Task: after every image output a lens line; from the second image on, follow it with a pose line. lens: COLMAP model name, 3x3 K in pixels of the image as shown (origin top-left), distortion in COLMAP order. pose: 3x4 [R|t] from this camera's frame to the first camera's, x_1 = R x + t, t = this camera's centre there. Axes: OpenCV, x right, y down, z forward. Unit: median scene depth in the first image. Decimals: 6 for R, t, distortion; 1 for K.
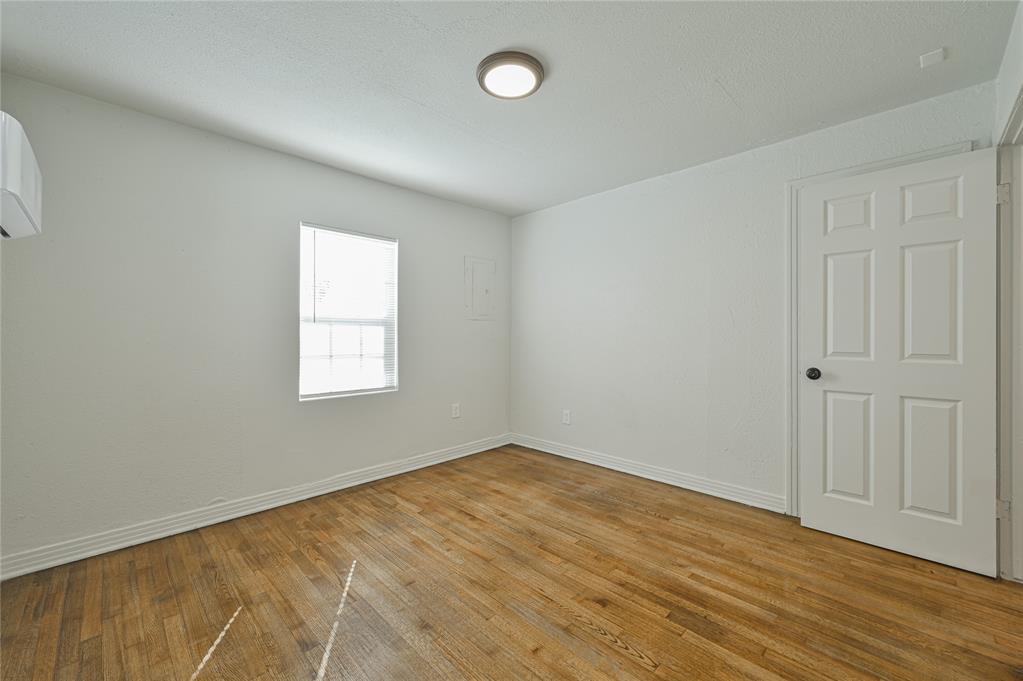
lens RADIAL K [[406.1, 0, 517.3], [0, 406.1, 339.5], [0, 0, 1]] dist [-0.002474, 0.000973]
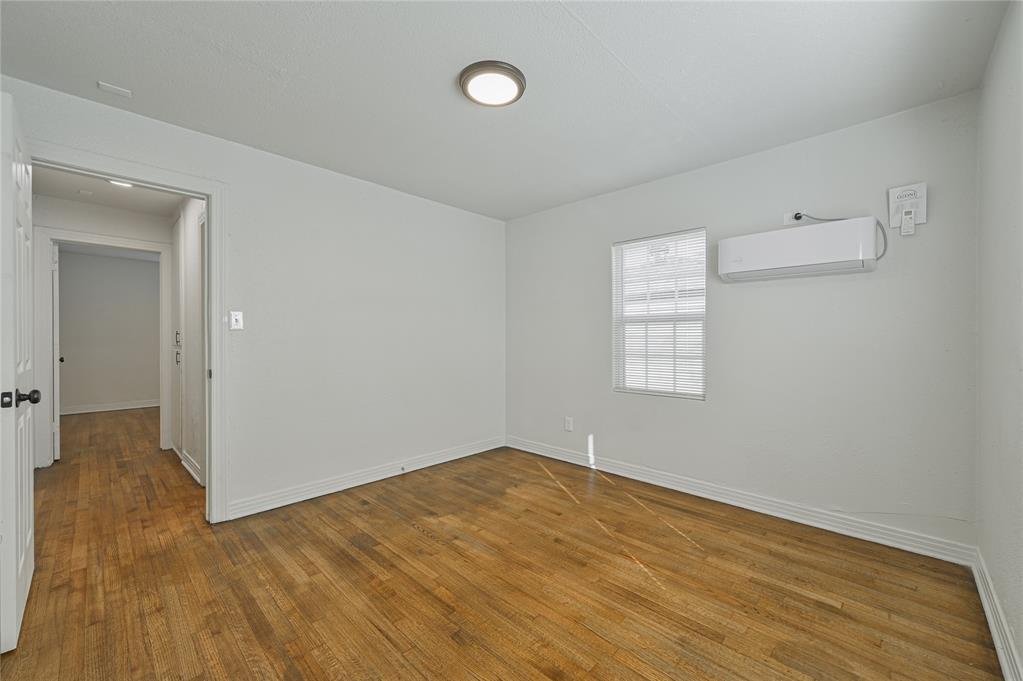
lens RADIAL K [[406.1, 0, 508.2], [0, 406.1, 338.2], [0, 0, 1]] dist [-0.002474, 0.000973]
pose [[-0.999970, 0.001497, 0.007602, -0.046199], [0.001547, 0.999978, 0.006483, -0.012992], [-0.007593, 0.006495, -0.999950, 1.436994]]
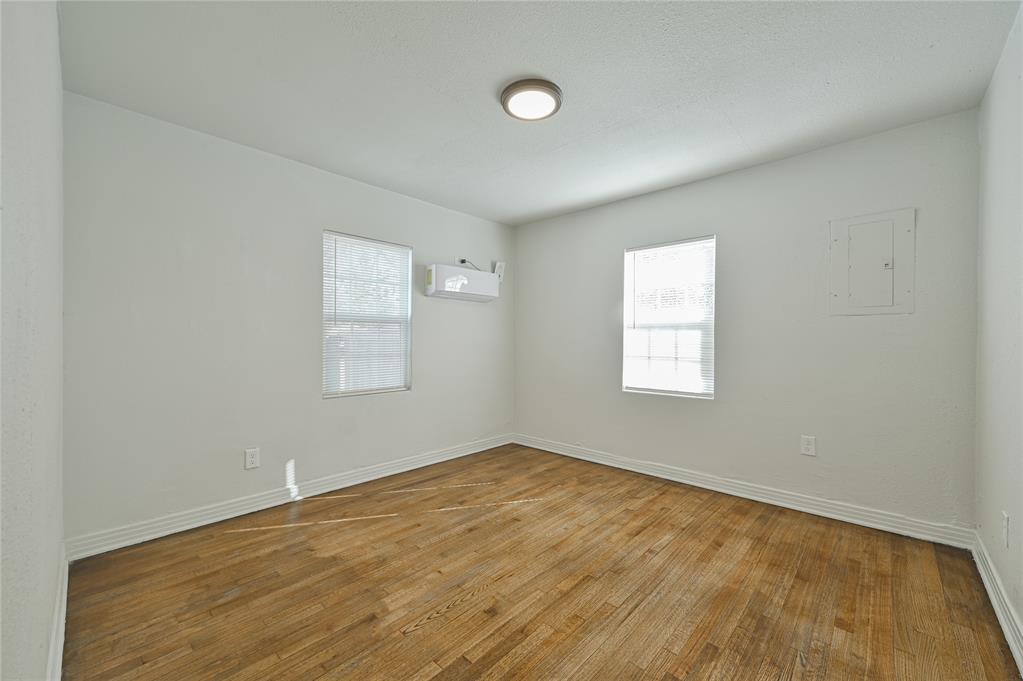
lens RADIAL K [[406.1, 0, 517.8], [0, 406.1, 345.2], [0, 0, 1]] dist [-0.002474, 0.000973]
pose [[0.029225, 0.013880, -0.999476, 0.758126], [-0.010742, 0.999850, 0.013571, -0.005782], [0.999515, 0.010340, 0.029370, 0.658716]]
